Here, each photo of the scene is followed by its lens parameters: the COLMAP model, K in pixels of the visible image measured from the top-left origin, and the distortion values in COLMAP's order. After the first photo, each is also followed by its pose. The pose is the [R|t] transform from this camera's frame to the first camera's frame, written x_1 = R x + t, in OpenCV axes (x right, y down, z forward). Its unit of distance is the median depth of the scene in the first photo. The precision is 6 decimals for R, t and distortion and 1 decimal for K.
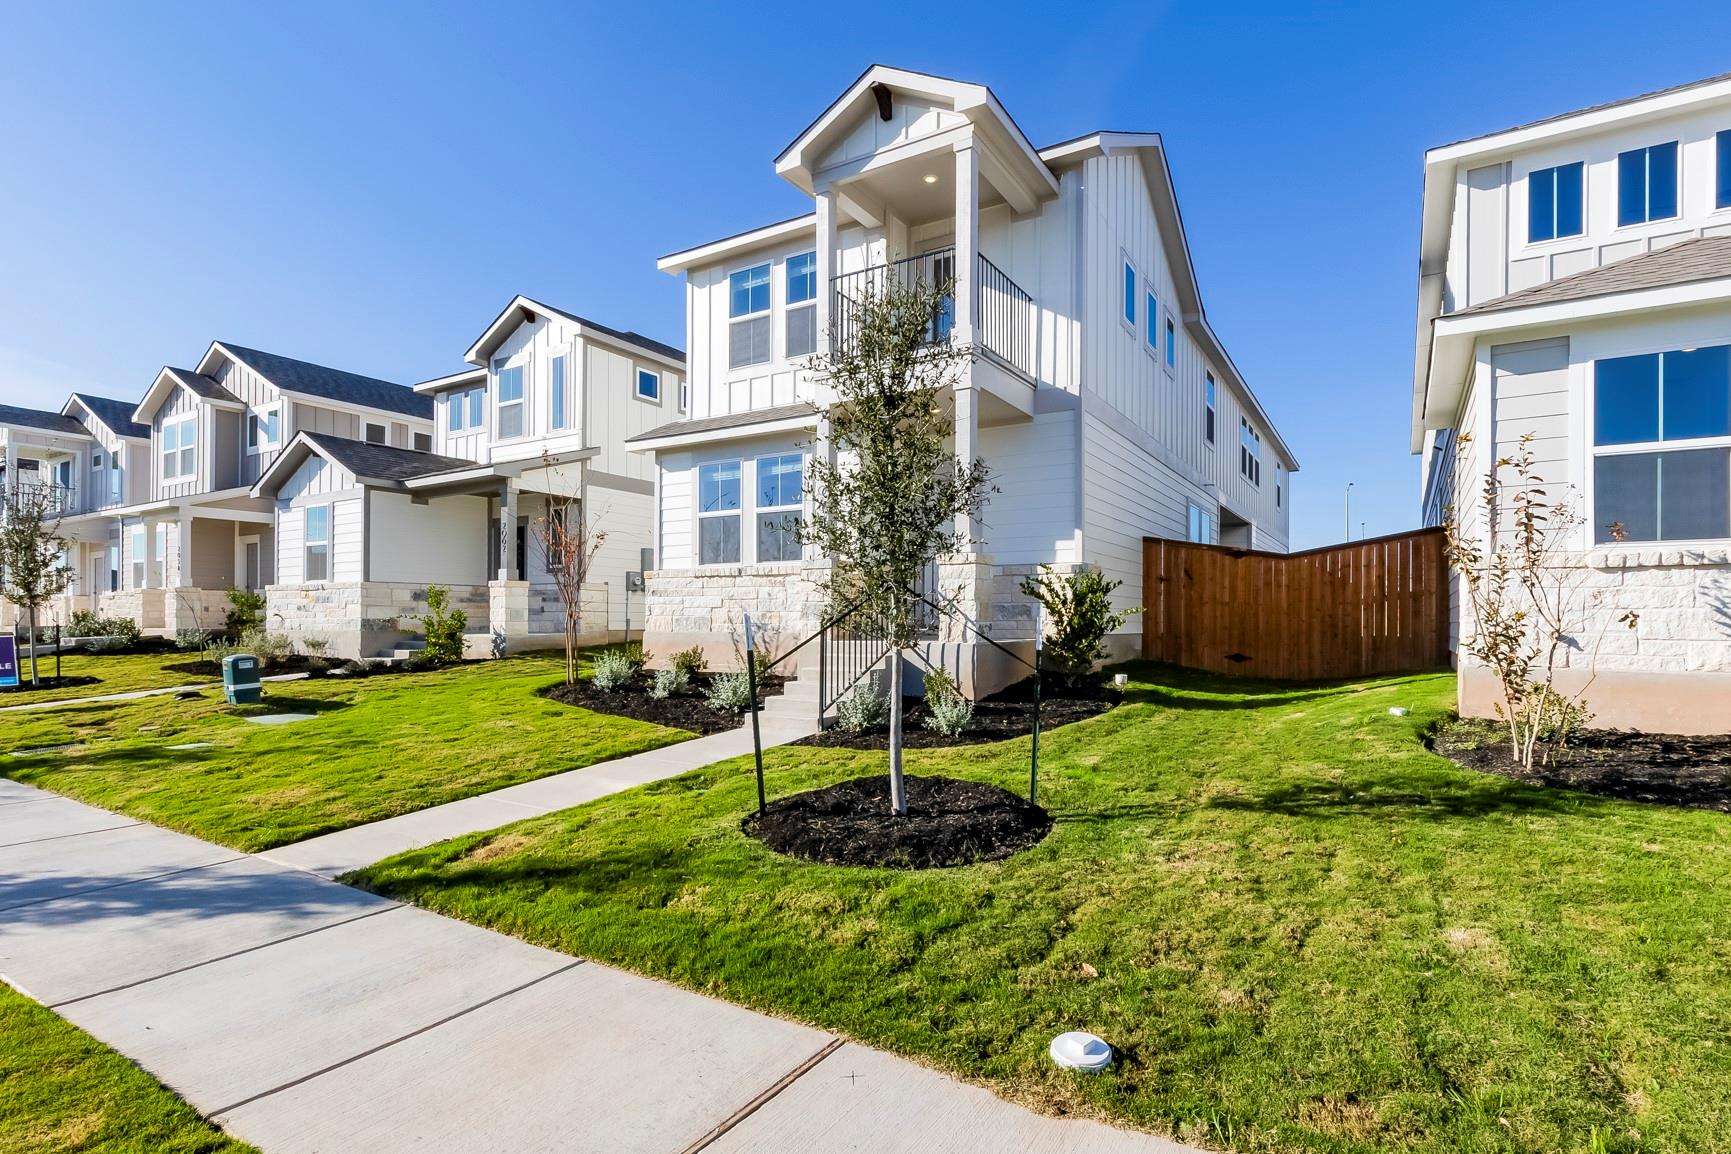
lens RADIAL K [[844.9, 0, 918.6], [0, 844.9, 617.9], [0, 0, 1]] dist [0.000717, 0.000379]
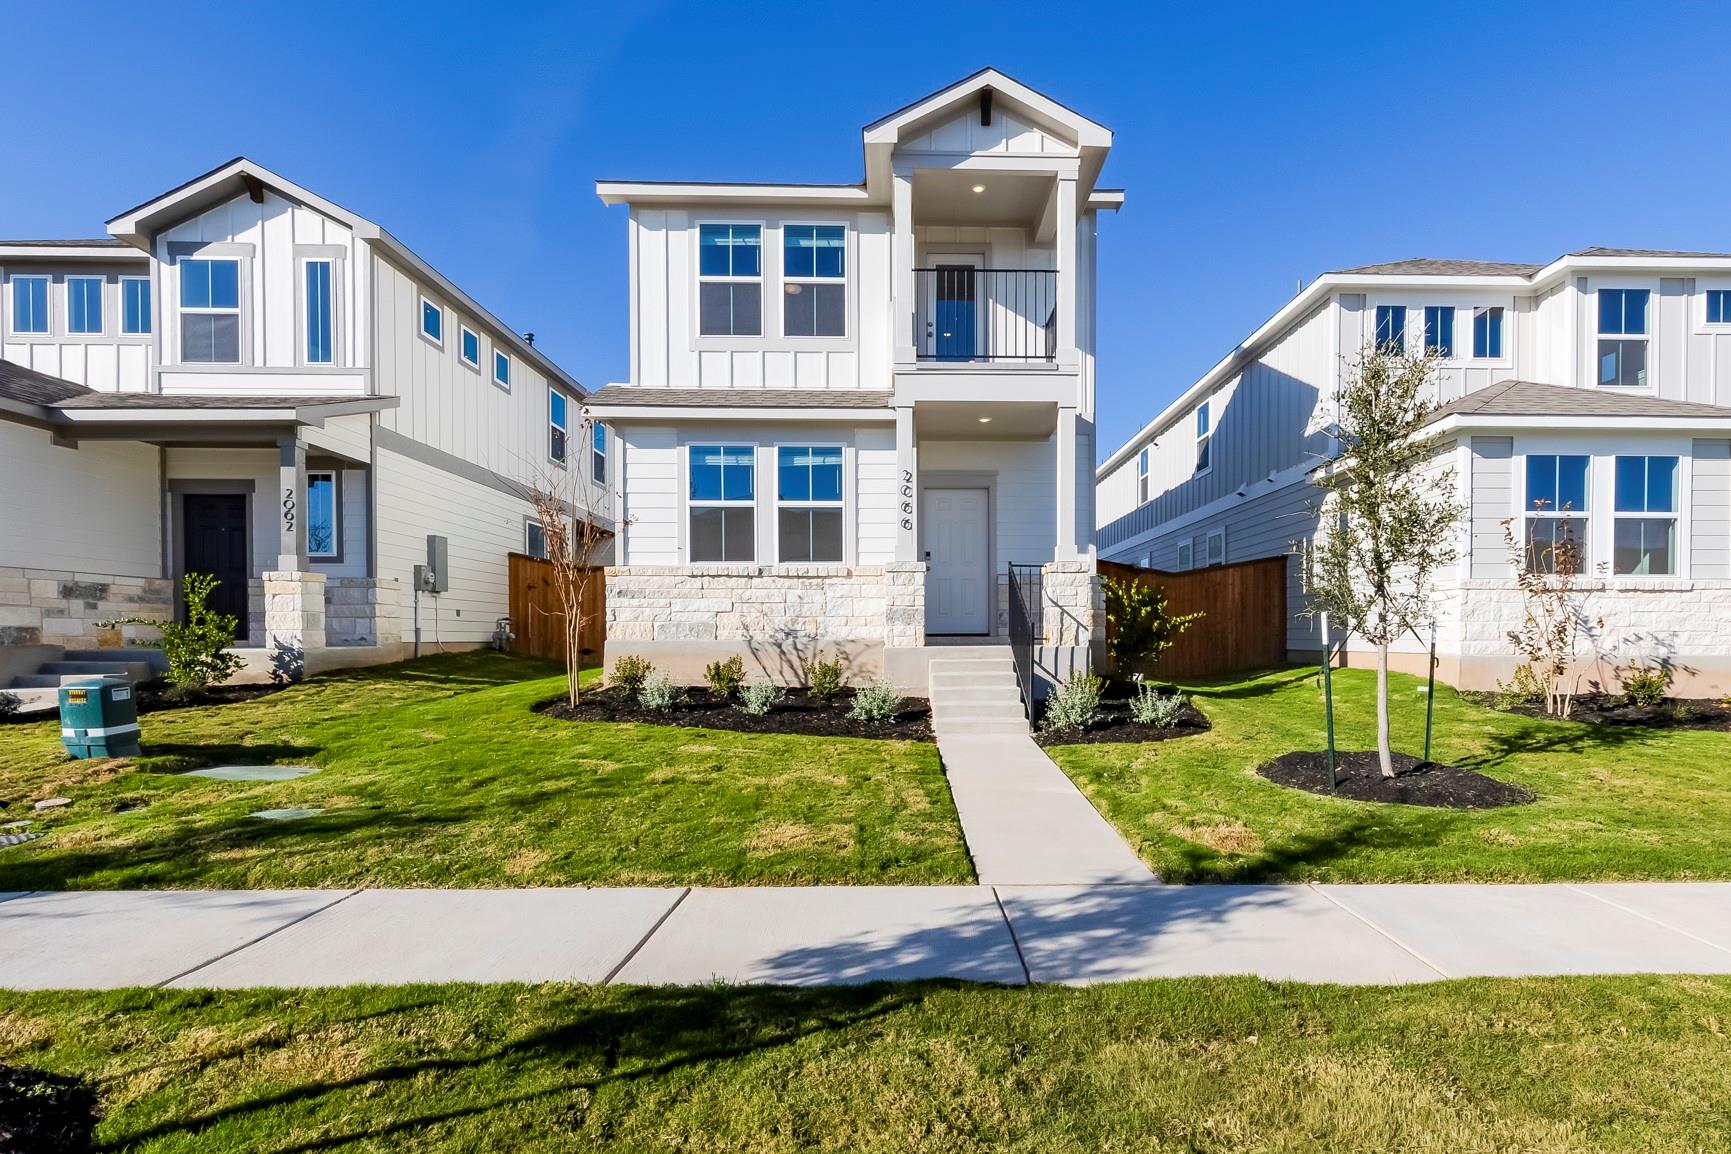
lens RADIAL K [[887.2, 0, 937.1], [0, 887.2, 651.2], [0, 0, 1]] dist [0.000487, -0.000459]
pose [[0.845997, -0.013022, 0.533029, -0.539218], [0.001903, 0.999769, 0.021404, 0.009124], [-0.533184, -0.017093, 0.845826, 0.108365]]
